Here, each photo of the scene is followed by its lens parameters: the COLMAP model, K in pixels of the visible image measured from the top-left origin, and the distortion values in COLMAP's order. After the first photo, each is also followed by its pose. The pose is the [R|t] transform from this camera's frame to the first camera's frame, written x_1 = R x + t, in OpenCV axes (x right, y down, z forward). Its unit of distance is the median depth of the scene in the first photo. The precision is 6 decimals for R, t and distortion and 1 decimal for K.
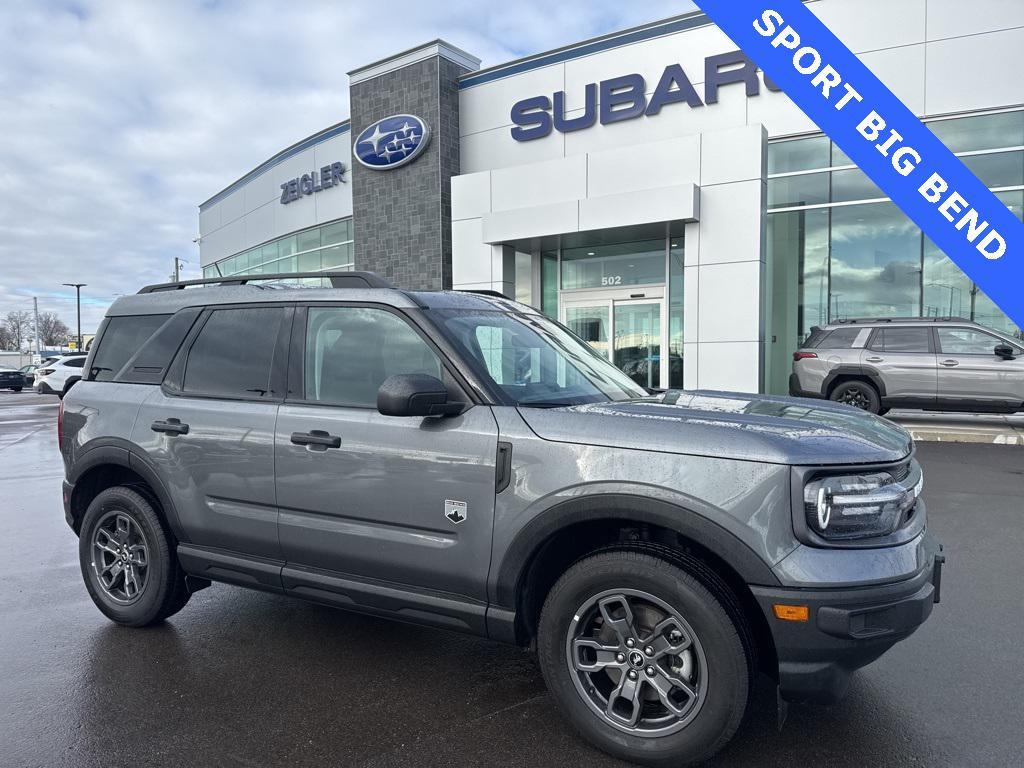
lens RADIAL K [[736.9, 0, 508.4], [0, 736.9, 385.7], [0, 0, 1]] dist [-0.023203, -0.008063]
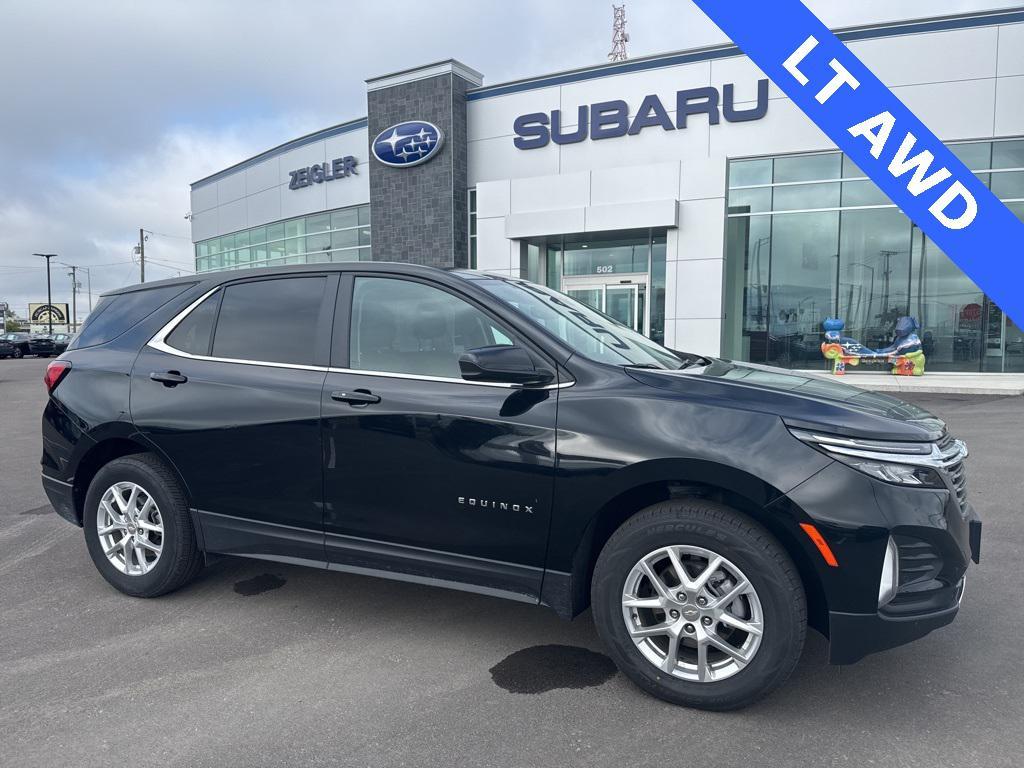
lens RADIAL K [[736.9, 0, 514.8], [0, 736.9, 384.3], [0, 0, 1]] dist [-0.023203, -0.008063]
pose [[0.994914, -0.001666, 0.100719, -0.118161], [-0.002059, 0.999318, 0.036868, 0.007152], [-0.100712, -0.036888, 0.994232, -0.209743]]
